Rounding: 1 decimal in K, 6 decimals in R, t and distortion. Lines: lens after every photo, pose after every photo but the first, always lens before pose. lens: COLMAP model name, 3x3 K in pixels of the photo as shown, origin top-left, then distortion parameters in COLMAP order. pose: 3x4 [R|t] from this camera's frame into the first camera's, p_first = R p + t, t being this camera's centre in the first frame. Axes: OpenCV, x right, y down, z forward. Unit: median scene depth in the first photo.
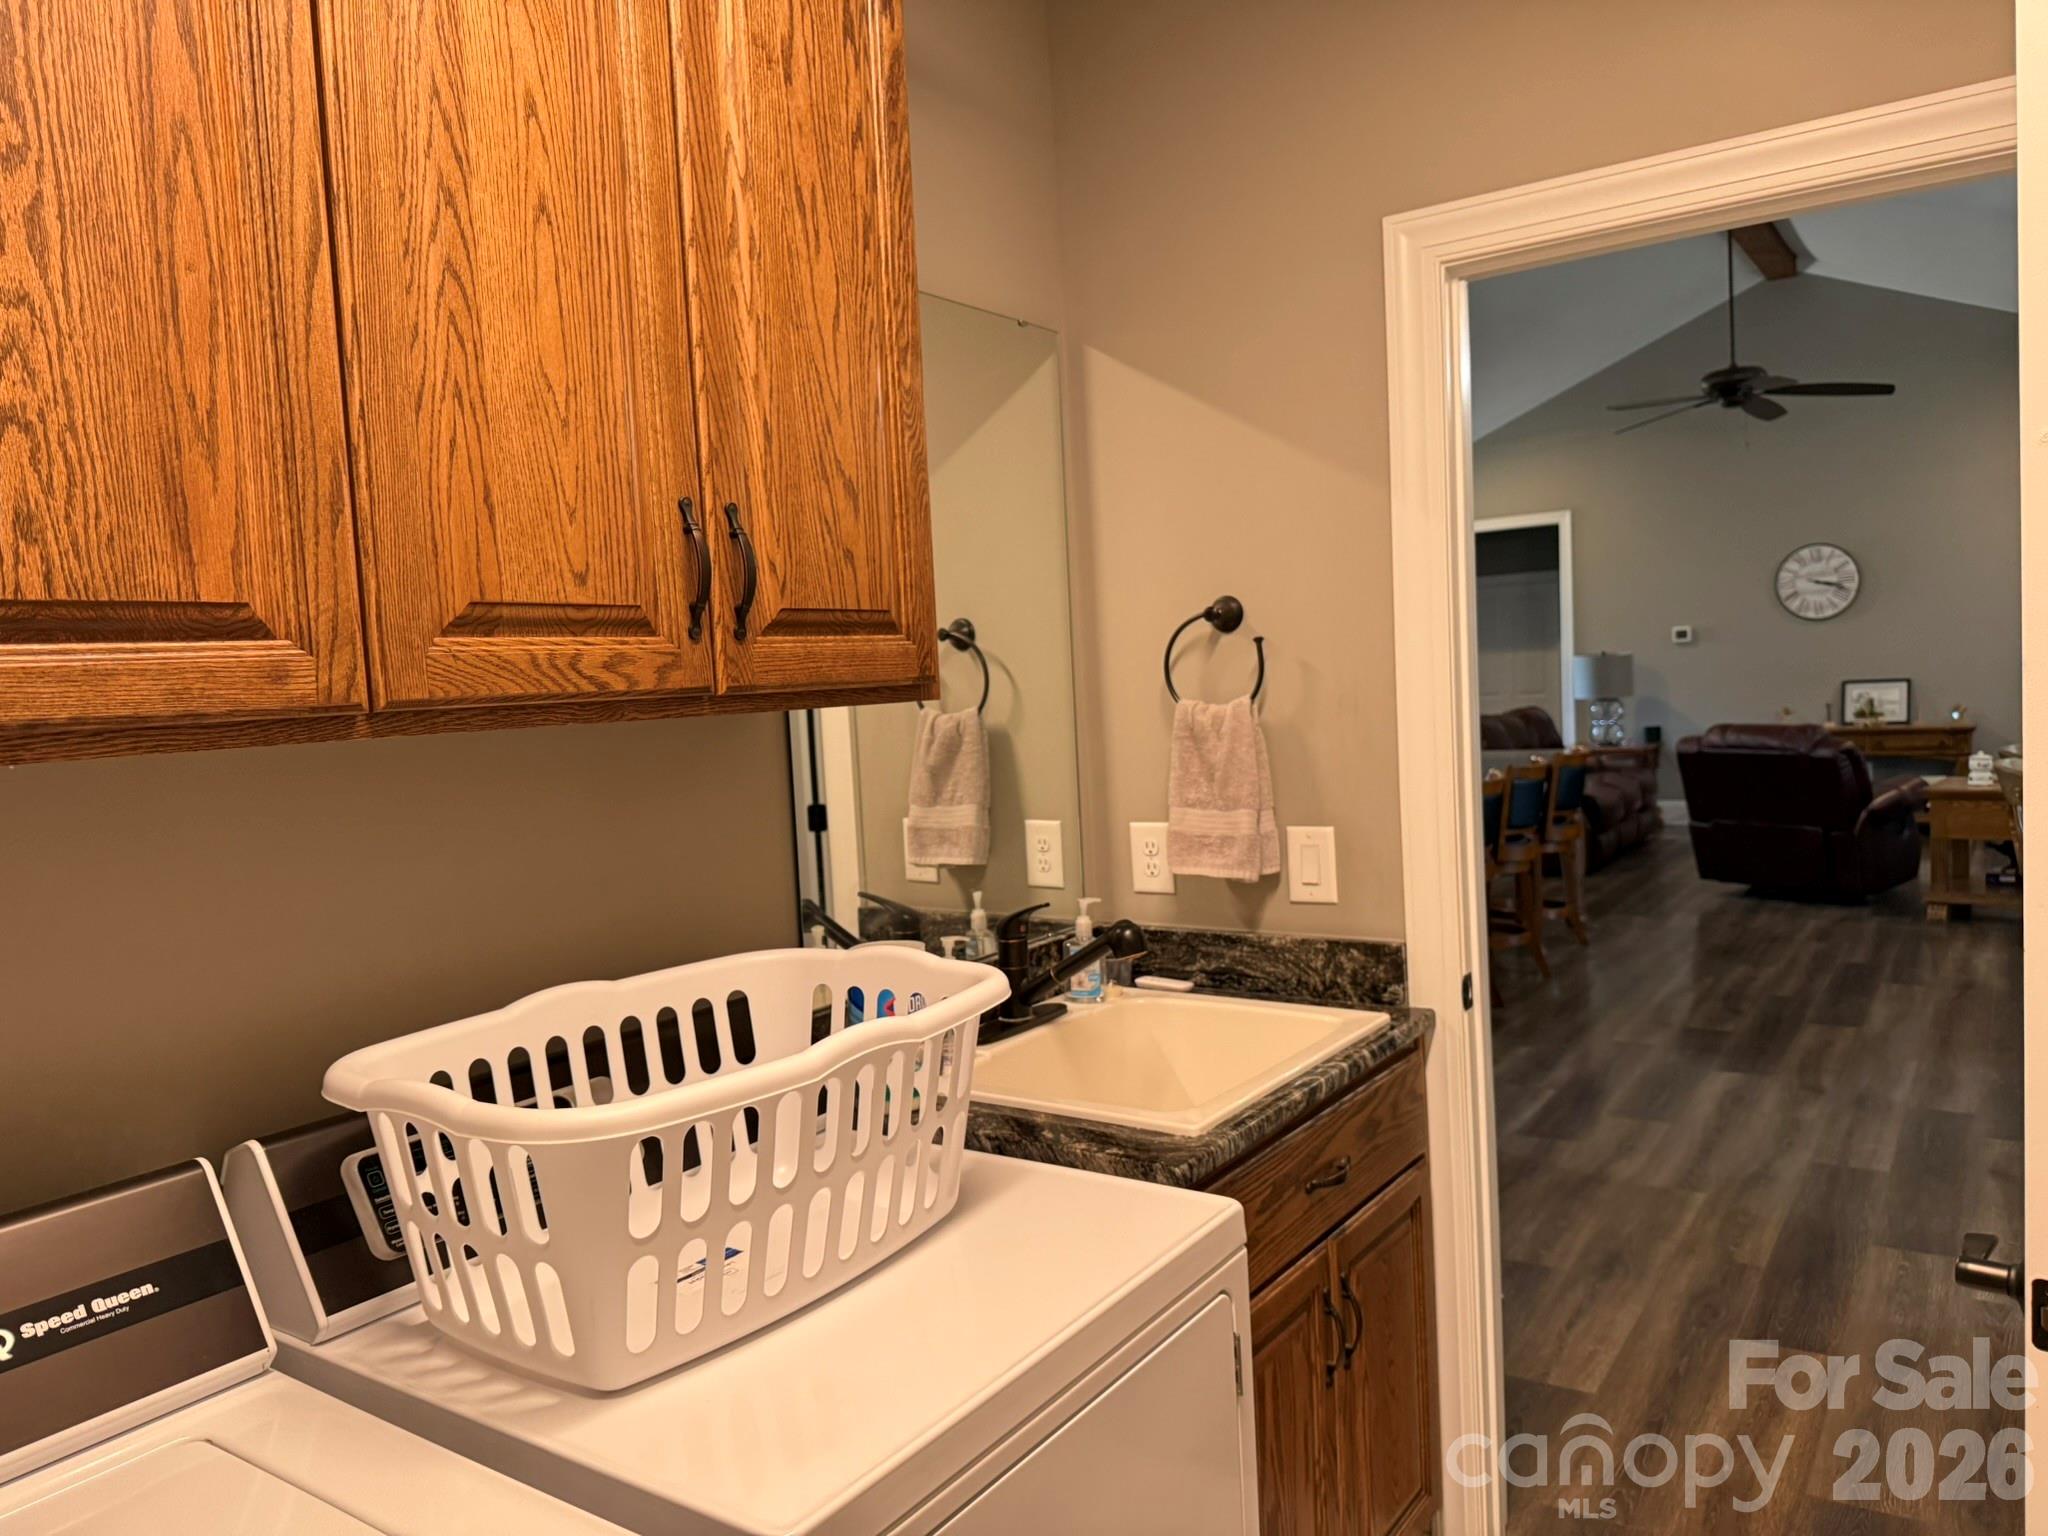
lens RADIAL K [[1468.4, 0, 1021.5], [0, 1468.4, 764.8], [0, 0, 1]] dist [0.046321, -0.086628]
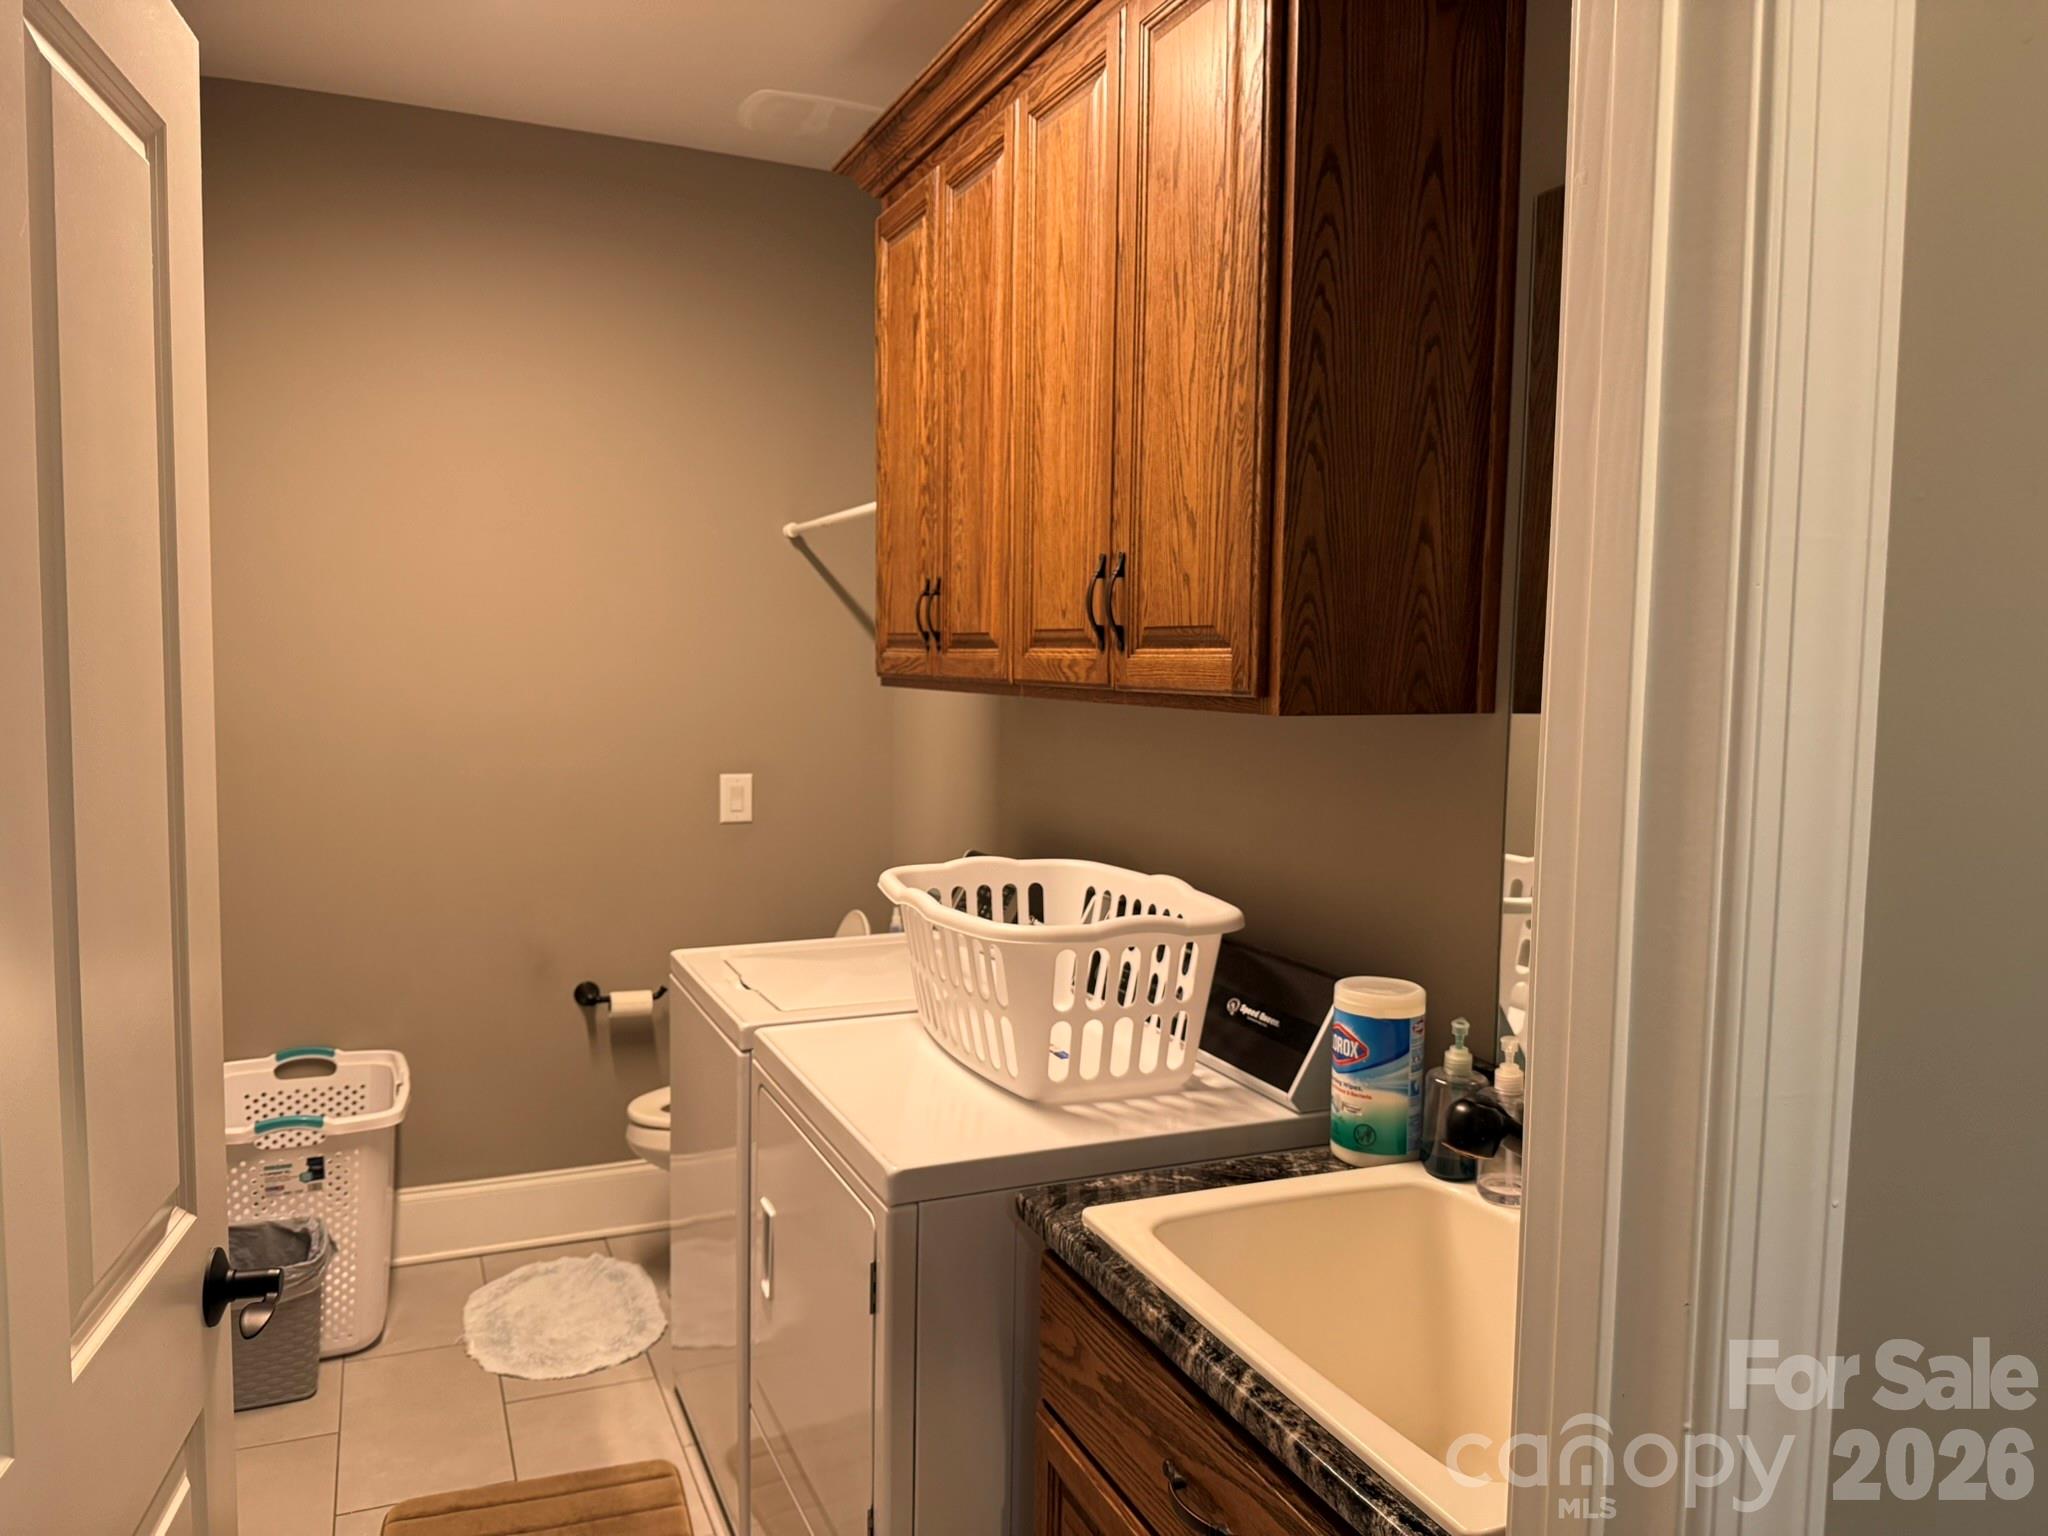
lens RADIAL K [[1468.4, 0, 1021.5], [0, 1468.4, 764.8], [0, 0, 1]] dist [0.046321, -0.086628]
pose [[-0.537844, 0.101606, -0.836899, 0.930477], [-0.040294, 0.988478, 0.145905, -0.162472], [0.842081, 0.112196, -0.527553, 1.524295]]
